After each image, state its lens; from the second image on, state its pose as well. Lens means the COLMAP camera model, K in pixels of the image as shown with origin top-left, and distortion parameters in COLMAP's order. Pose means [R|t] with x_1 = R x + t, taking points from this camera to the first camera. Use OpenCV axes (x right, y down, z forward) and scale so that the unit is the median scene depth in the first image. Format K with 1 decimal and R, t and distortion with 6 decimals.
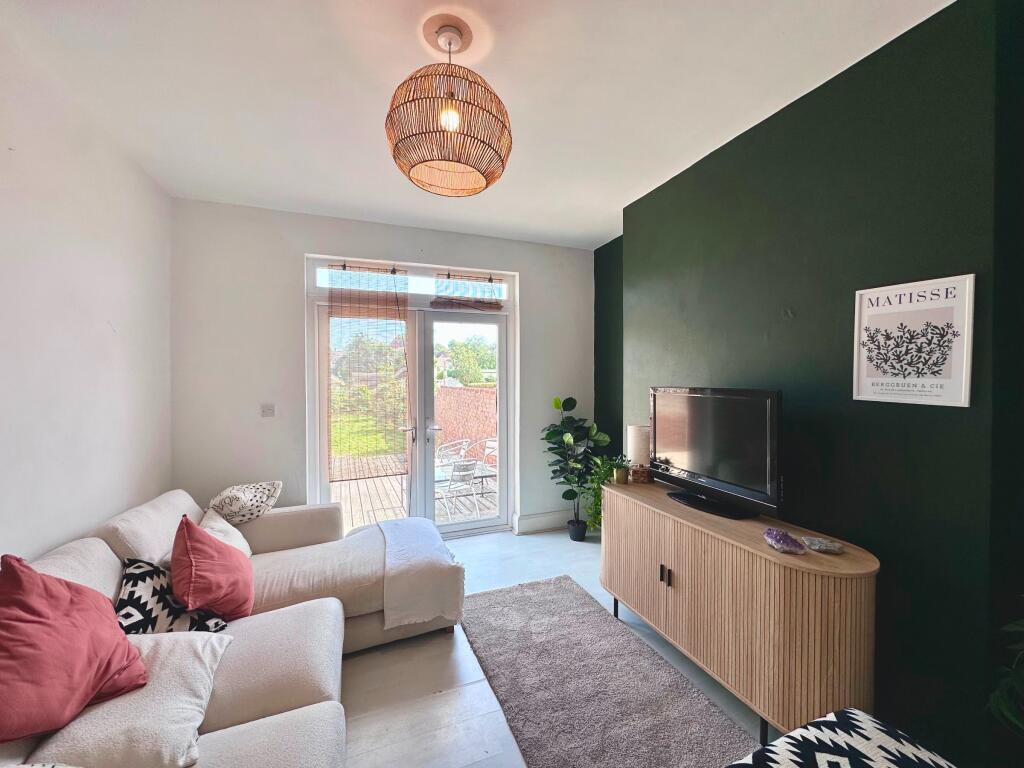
lens RADIAL K [[409.4, 0, 511.4], [0, 409.4, 382.6], [0, 0, 1]] dist [-0.003825, 0.000495]
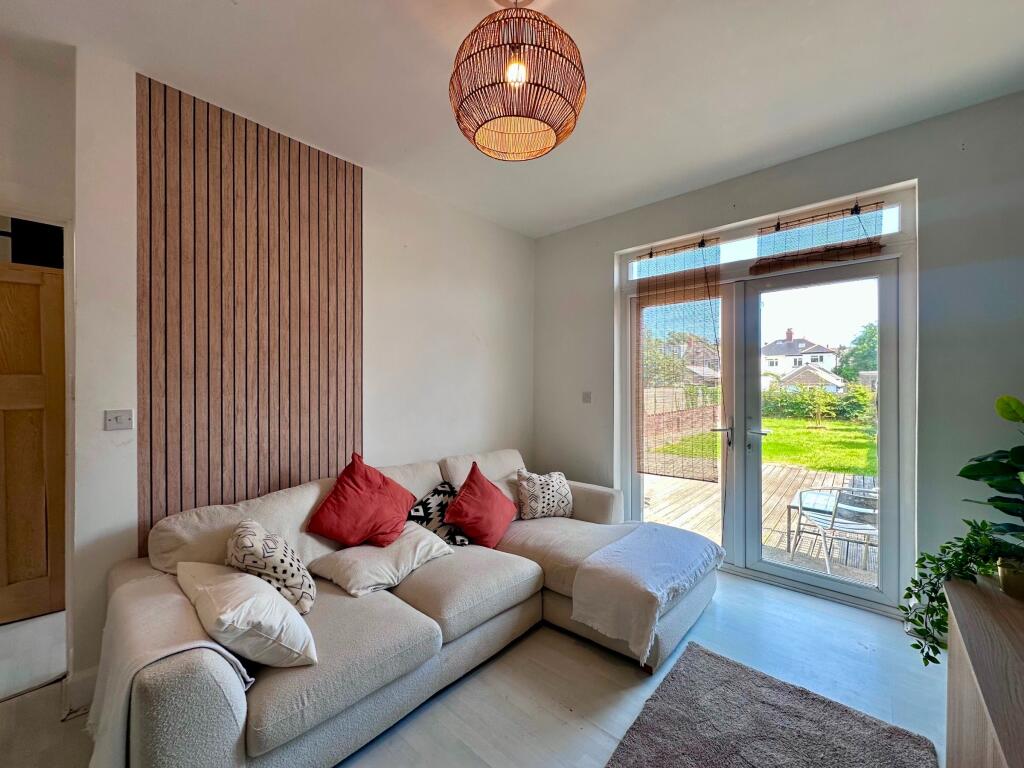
lens RADIAL K [[409.4, 0, 511.7], [0, 409.4, 381.9], [0, 0, 1]] dist [-0.003825, 0.000495]
pose [[0.447191, 0.002874, -0.894434, 0.408988], [-0.006645, 0.999978, -0.000109, 0.029920], [0.894414, 0.005993, 0.447200, 0.349052]]
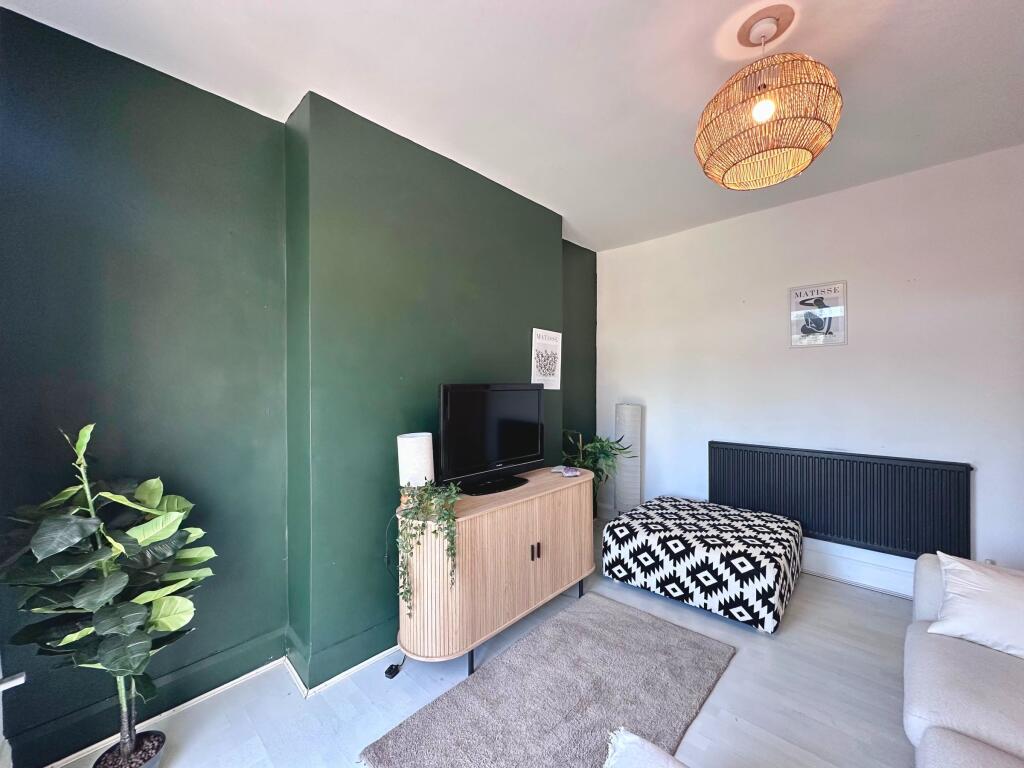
lens RADIAL K [[409.4, 0, 512.8], [0, 409.4, 384.5], [0, 0, 1]] dist [-0.003825, 0.000495]
pose [[-0.424150, 0.000752, 0.905591, -0.475799], [0.015577, 0.999858, 0.006466, 0.006240], [-0.905458, 0.016849, -0.424102, 1.193451]]
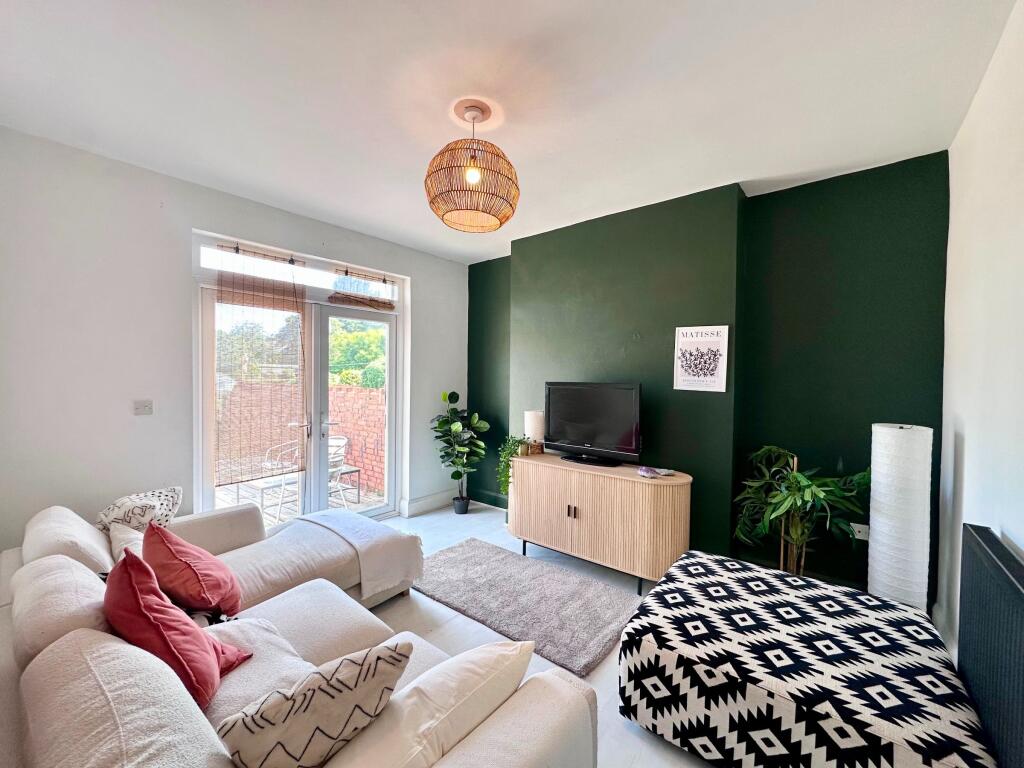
lens RADIAL K [[409.4, 0, 512.2], [0, 409.4, 382.9], [0, 0, 1]] dist [-0.003825, 0.000495]
pose [[0.874159, 0.005031, 0.485614, -0.404166], [-0.008076, 0.999959, 0.004178, 0.008098], [-0.485573, -0.007574, 0.874163, -0.128112]]
